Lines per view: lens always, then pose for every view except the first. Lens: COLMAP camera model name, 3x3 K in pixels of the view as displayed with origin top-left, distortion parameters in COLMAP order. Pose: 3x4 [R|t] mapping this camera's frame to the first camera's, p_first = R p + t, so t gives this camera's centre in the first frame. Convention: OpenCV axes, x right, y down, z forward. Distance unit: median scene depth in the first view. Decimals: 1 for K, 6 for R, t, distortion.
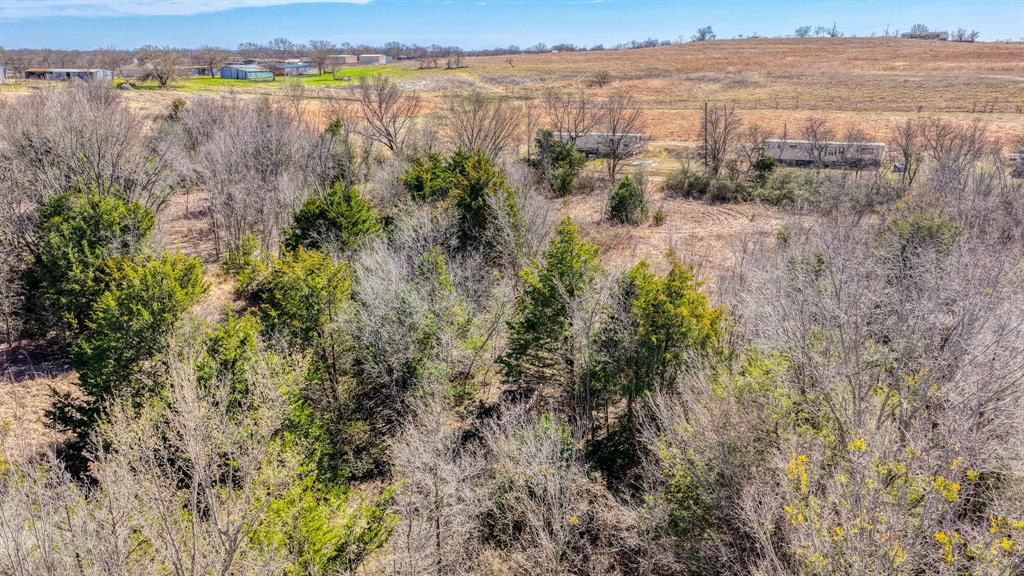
lens RADIAL K [[851.4, 0, 514.1], [0, 851.4, 283.4], [0, 0, 1]] dist [-0.004531, 0.022835]
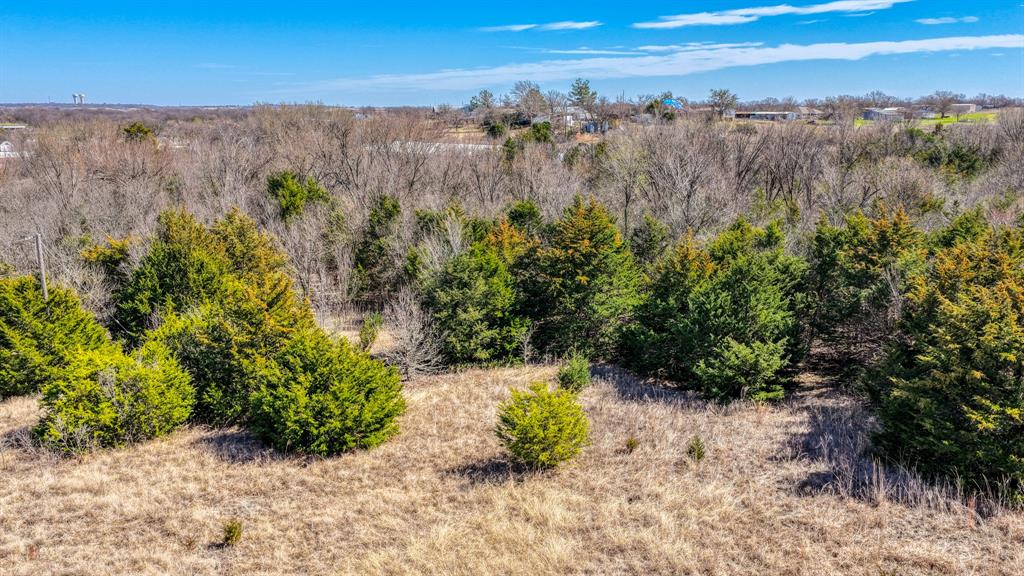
lens RADIAL K [[851.4, 0, 514.1], [0, 851.4, 283.4], [0, 0, 1]] dist [-0.004531, 0.022835]
pose [[0.855335, 0.101212, -0.508093, -0.098027], [-0.133177, 0.990729, -0.026840, 0.104041], [0.500666, 0.090624, 0.860884, -0.340832]]
